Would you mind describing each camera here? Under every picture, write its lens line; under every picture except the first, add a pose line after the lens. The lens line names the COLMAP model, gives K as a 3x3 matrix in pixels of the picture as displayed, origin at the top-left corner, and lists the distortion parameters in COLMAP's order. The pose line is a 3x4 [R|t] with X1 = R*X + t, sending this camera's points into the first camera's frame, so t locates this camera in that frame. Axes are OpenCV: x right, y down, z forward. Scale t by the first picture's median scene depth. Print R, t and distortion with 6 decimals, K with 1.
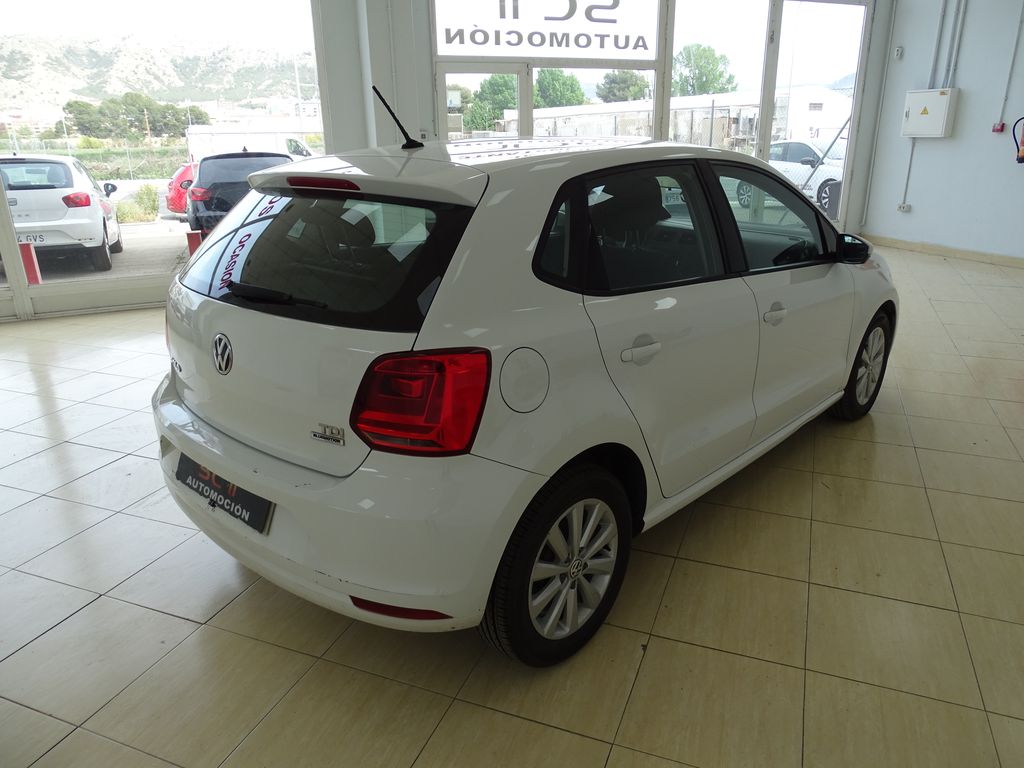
lens RADIAL K [[730.5, 0, 519.0], [0, 730.5, 384.9], [0, 0, 1]] dist [-0.003884, 0.000282]
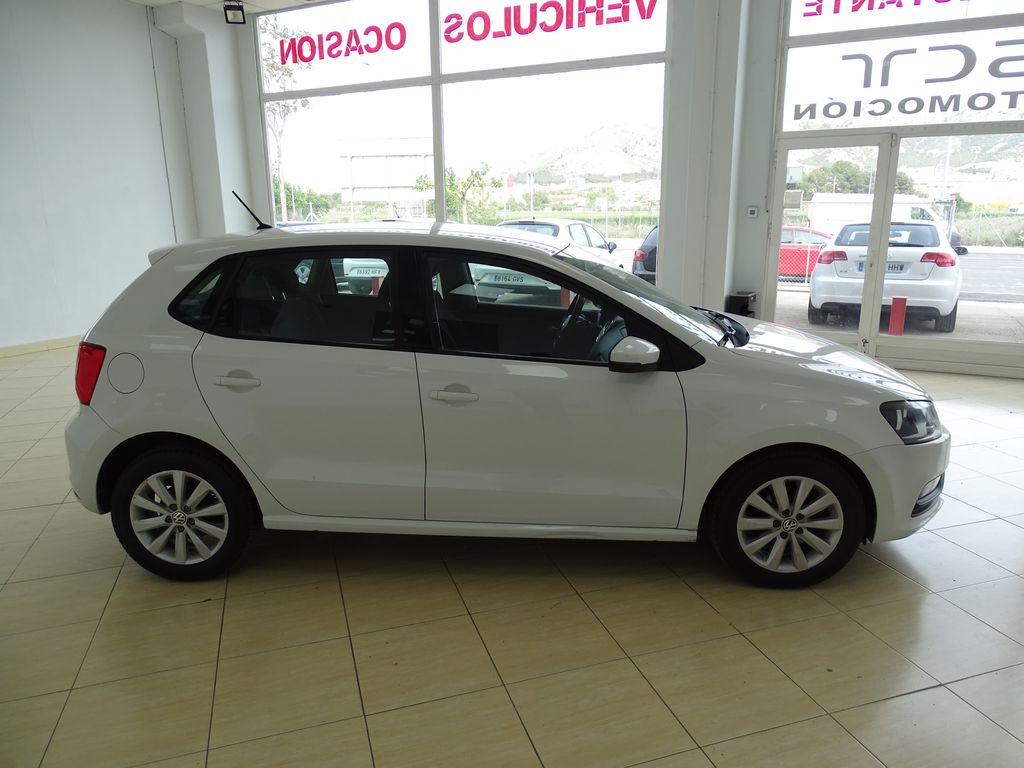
lens RADIAL K [[730.5, 0, 520.7], [0, 730.5, 384.5], [0, 0, 1]] dist [-0.003884, 0.000282]
pose [[0.646753, 0.192051, -0.738124, 0.430900], [-0.252087, 0.967215, 0.030776, -0.061612], [0.719835, 0.166167, 0.673963, 0.134154]]
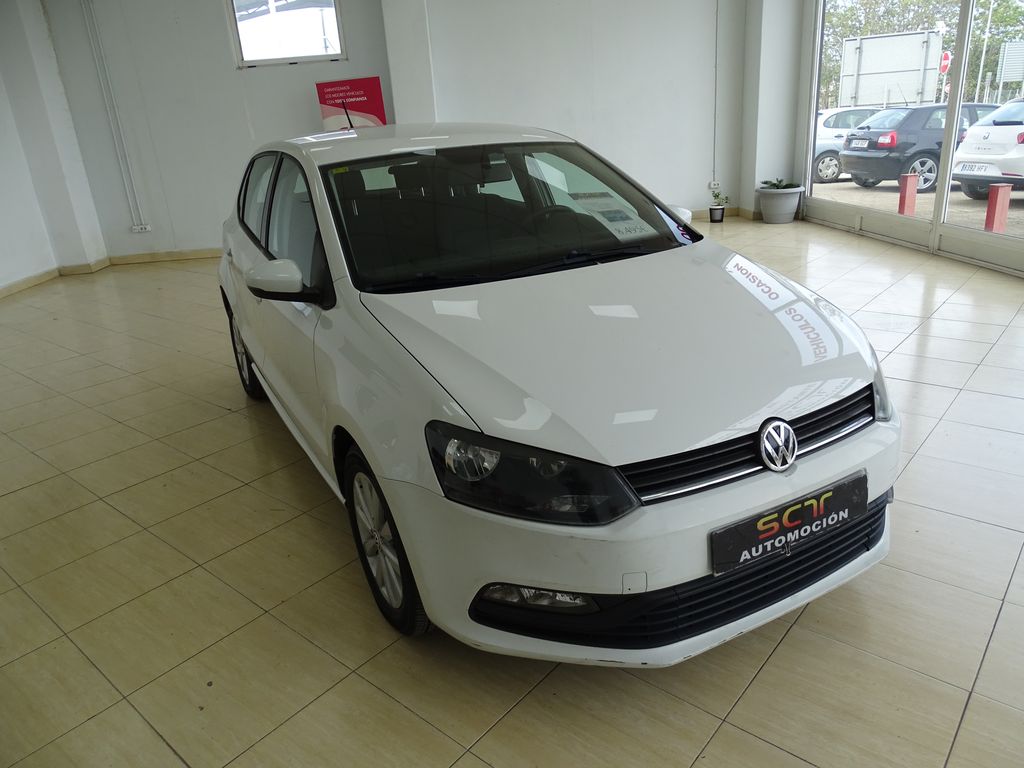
lens RADIAL K [[730.5, 0, 511.6], [0, 730.5, 387.0], [0, 0, 1]] dist [-0.003884, 0.000282]
pose [[-0.314600, 0.359785, -0.878397, 0.467731], [-0.244696, 0.863369, 0.441268, -0.205831], [0.917143, 0.353763, -0.183578, 0.587647]]
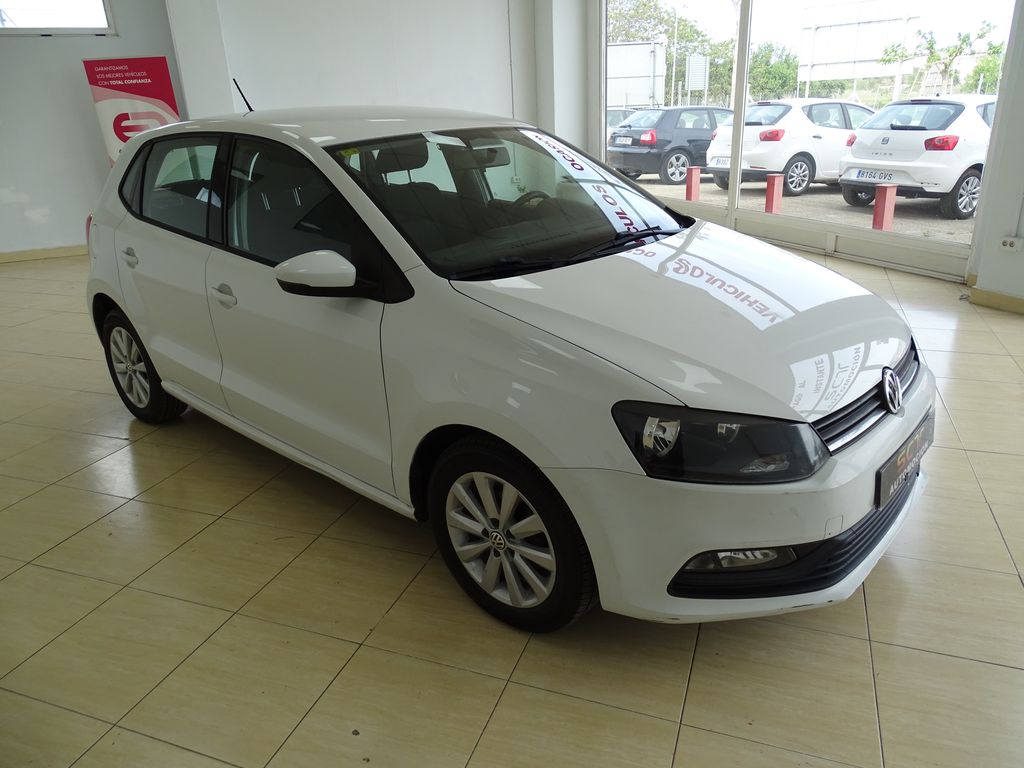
lens RADIAL K [[730.5, 0, 516.5], [0, 730.5, 388.5], [0, 0, 1]] dist [-0.003884, 0.000282]
pose [[0.035658, 0.379105, -0.924666, 0.483722], [-0.292852, 0.888600, 0.353025, -0.162285], [0.955493, 0.258202, 0.142707, 0.460235]]
